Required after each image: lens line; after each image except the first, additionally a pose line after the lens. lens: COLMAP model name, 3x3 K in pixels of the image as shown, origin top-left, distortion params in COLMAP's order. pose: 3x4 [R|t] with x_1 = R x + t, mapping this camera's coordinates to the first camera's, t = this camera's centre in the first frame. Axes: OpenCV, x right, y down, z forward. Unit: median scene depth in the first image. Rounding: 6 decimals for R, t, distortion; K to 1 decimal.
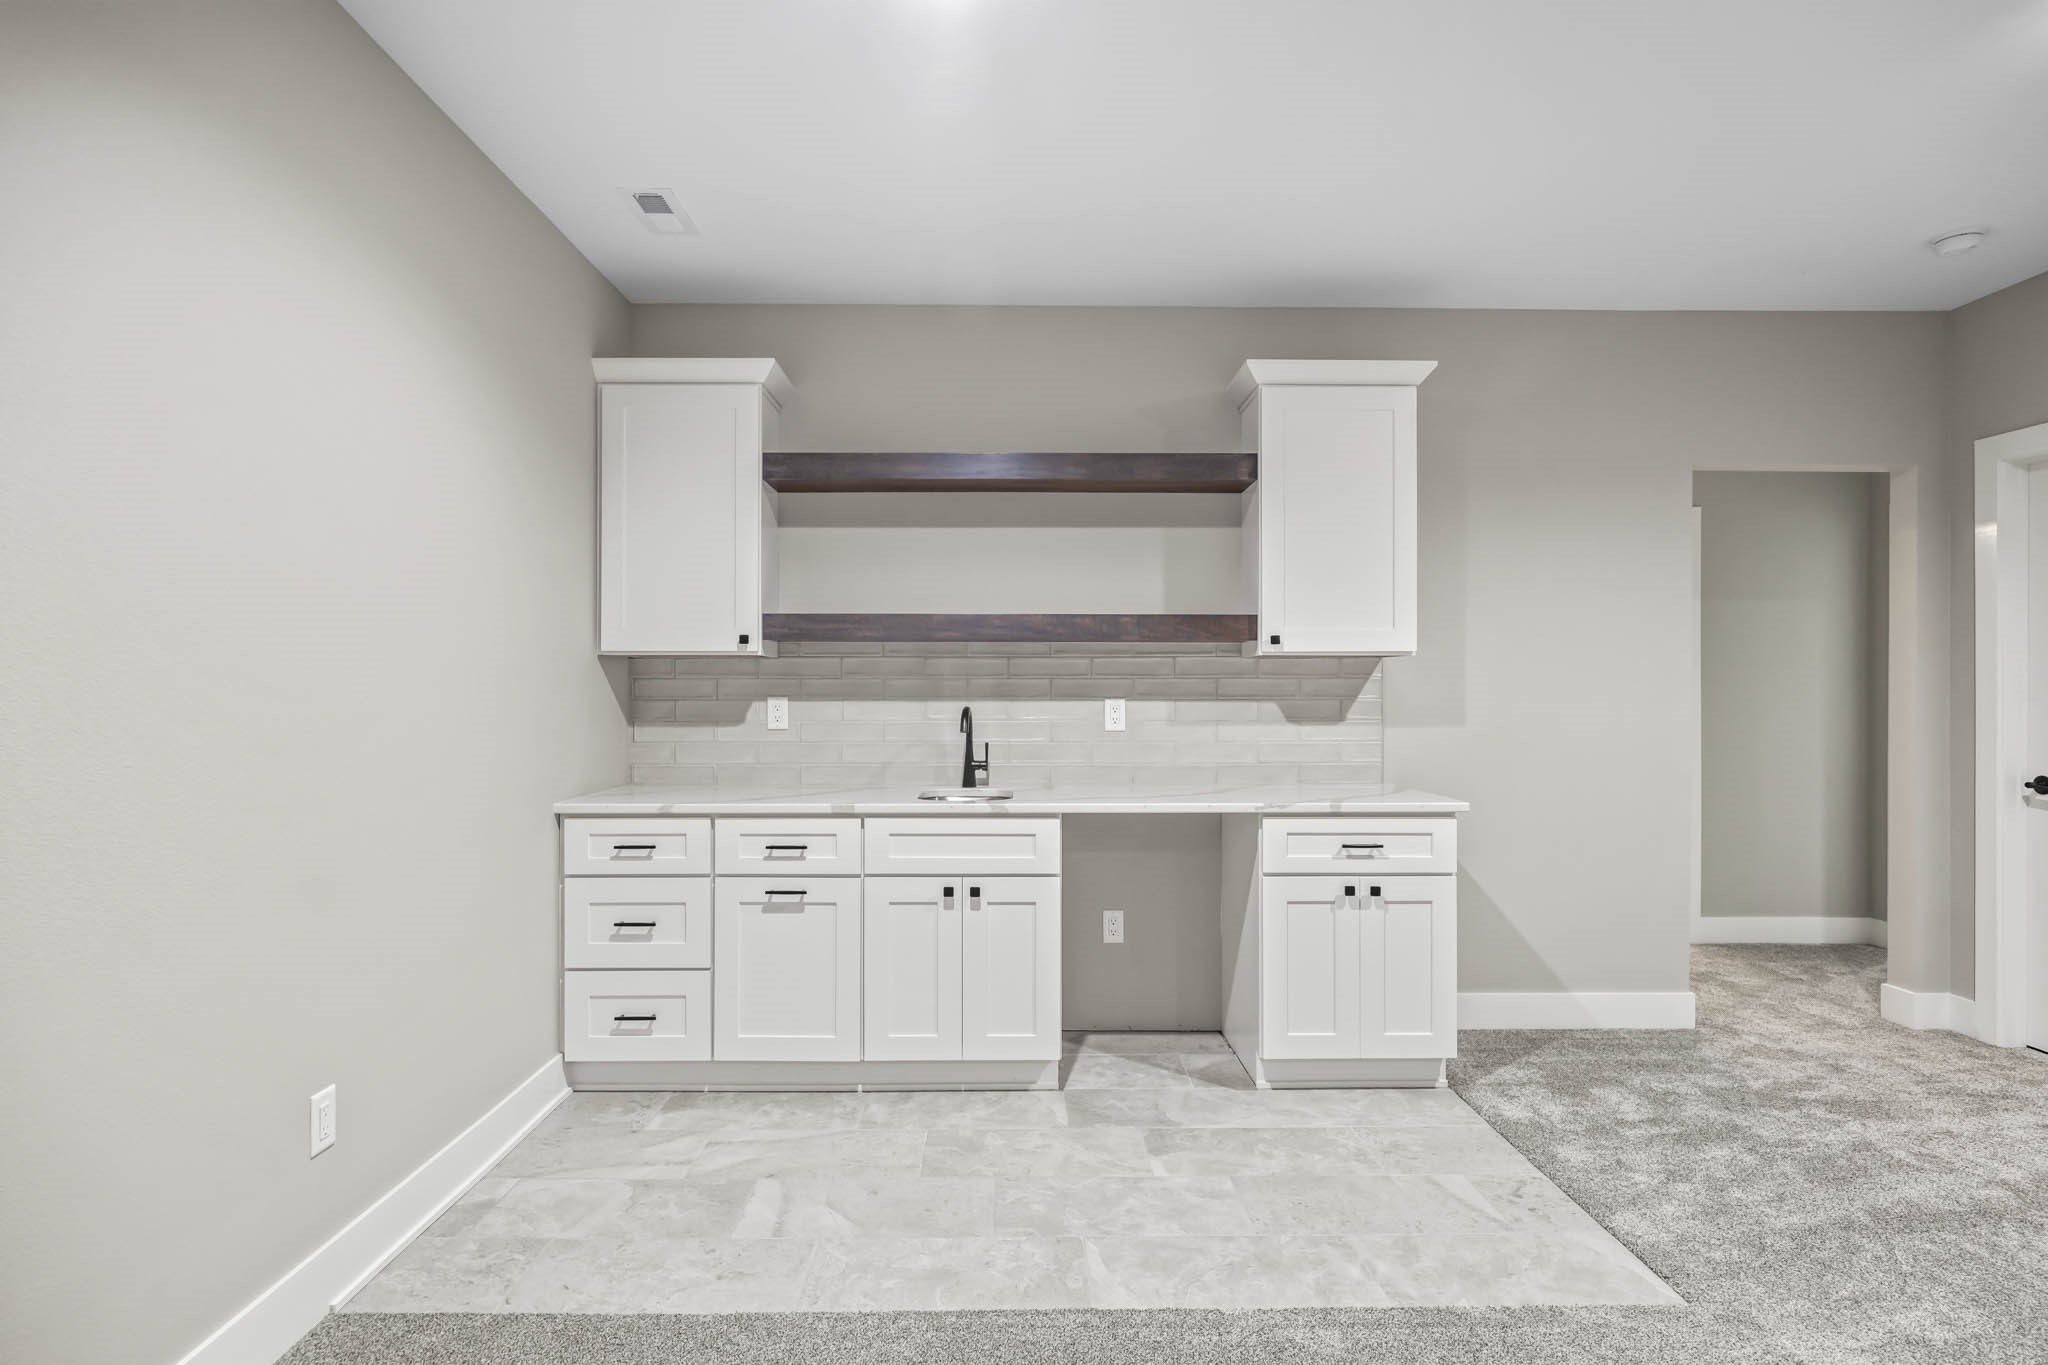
lens RADIAL K [[1114.2, 0, 1020.6], [0, 1114.2, 684.8], [0, 0, 1]] dist [0.002894, 0.000009]
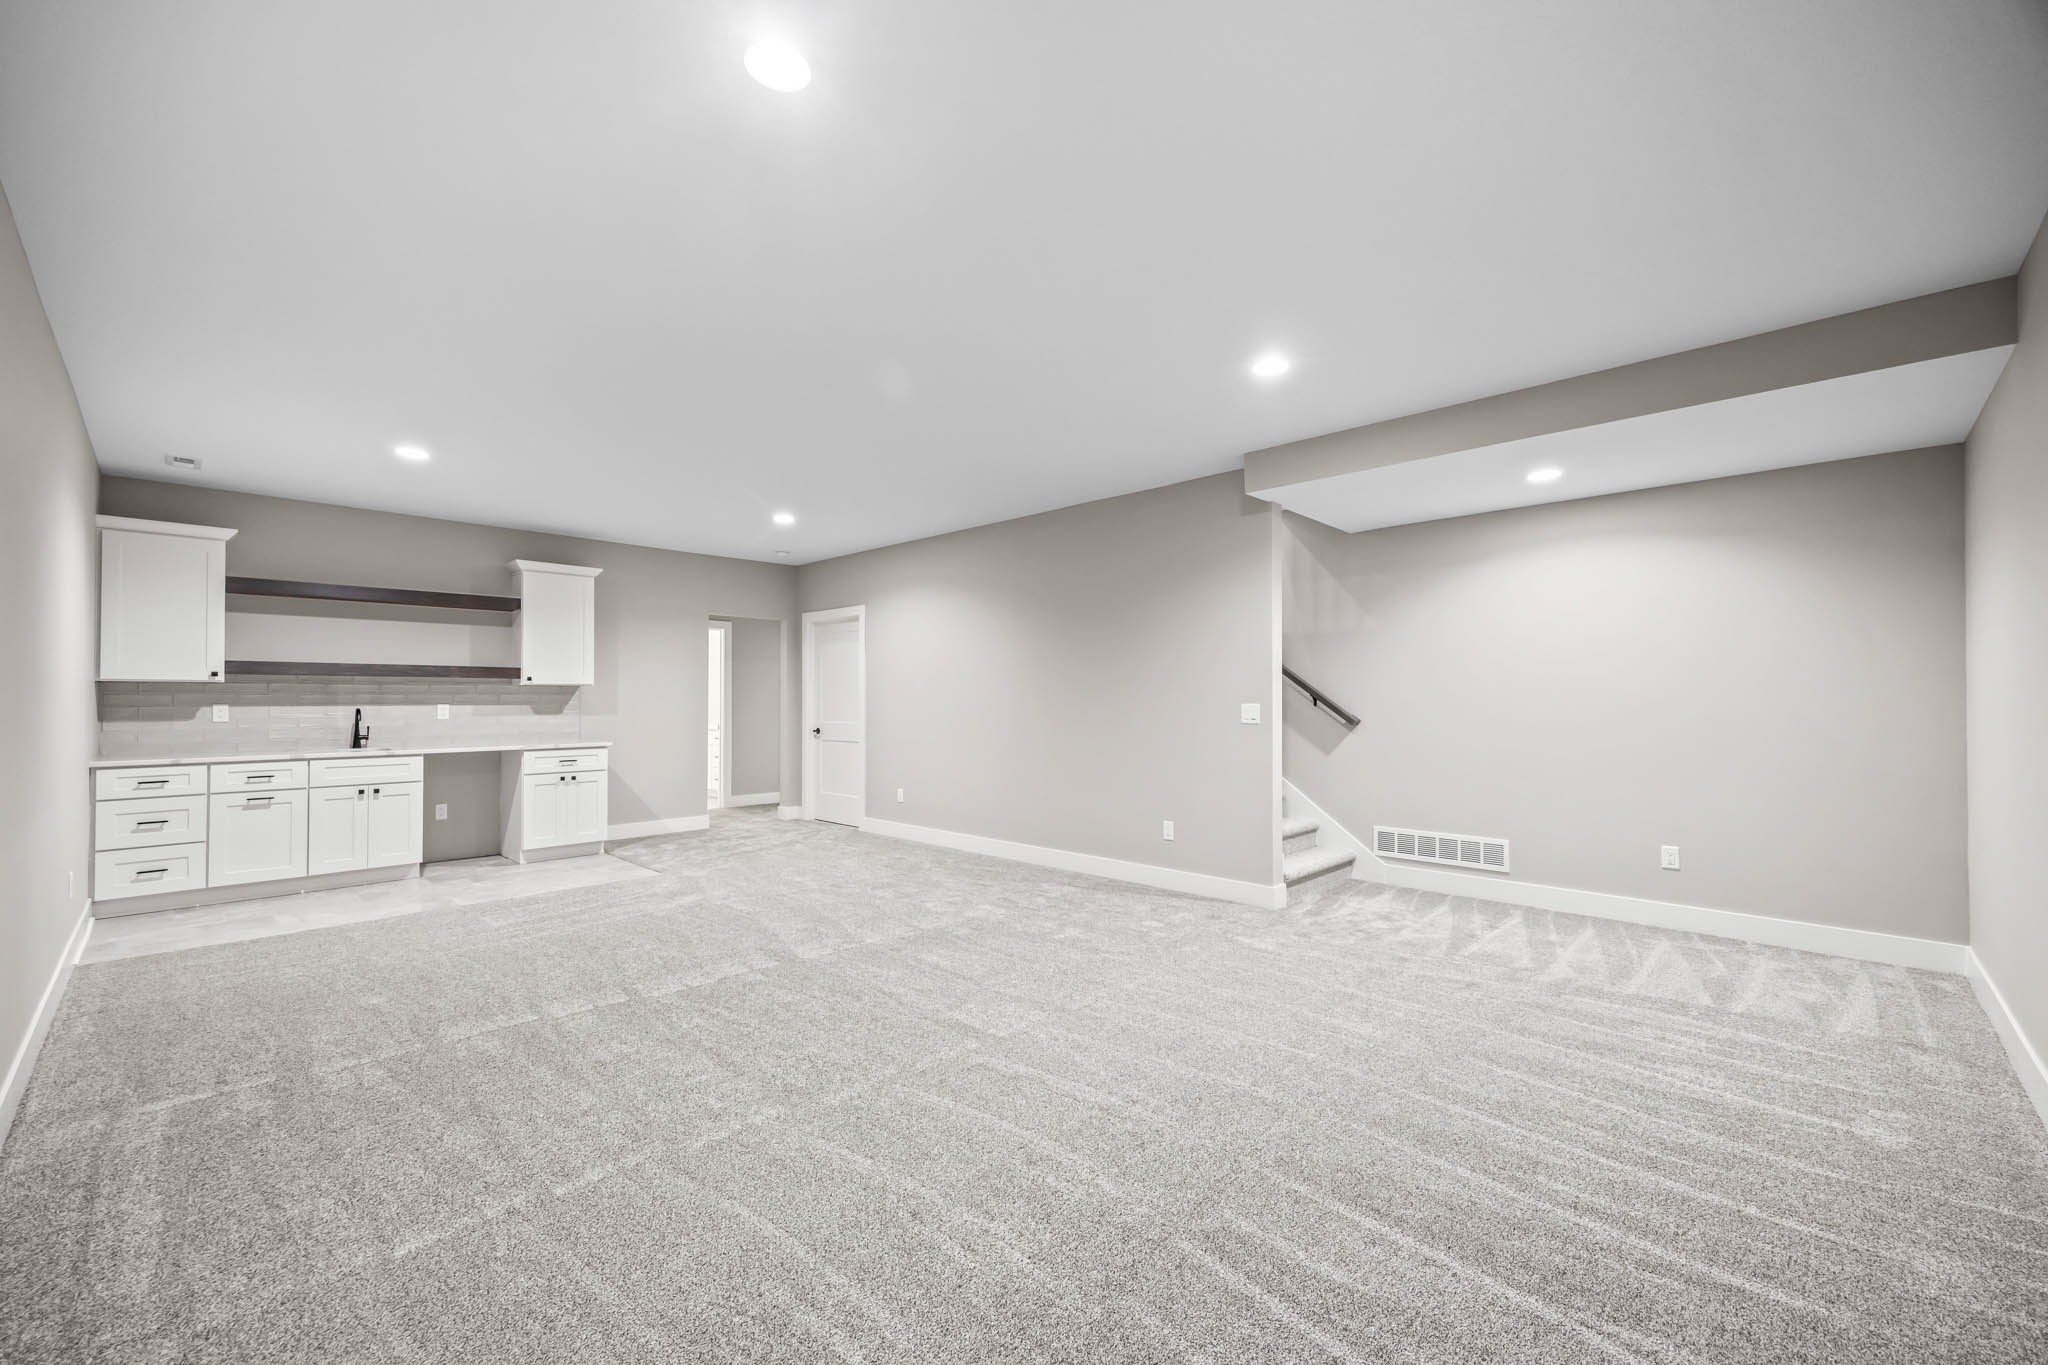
lens RADIAL K [[821.9, 0, 1021.8], [0, 821.9, 689.1], [0, 0, 1]] dist [-0.000424, -0.000171]
pose [[0.711631, 0.007083, 0.702518, -0.248894], [-0.001342, 0.999961, -0.008722, -0.004398], [-0.702552, 0.005264, 0.711613, -0.961135]]
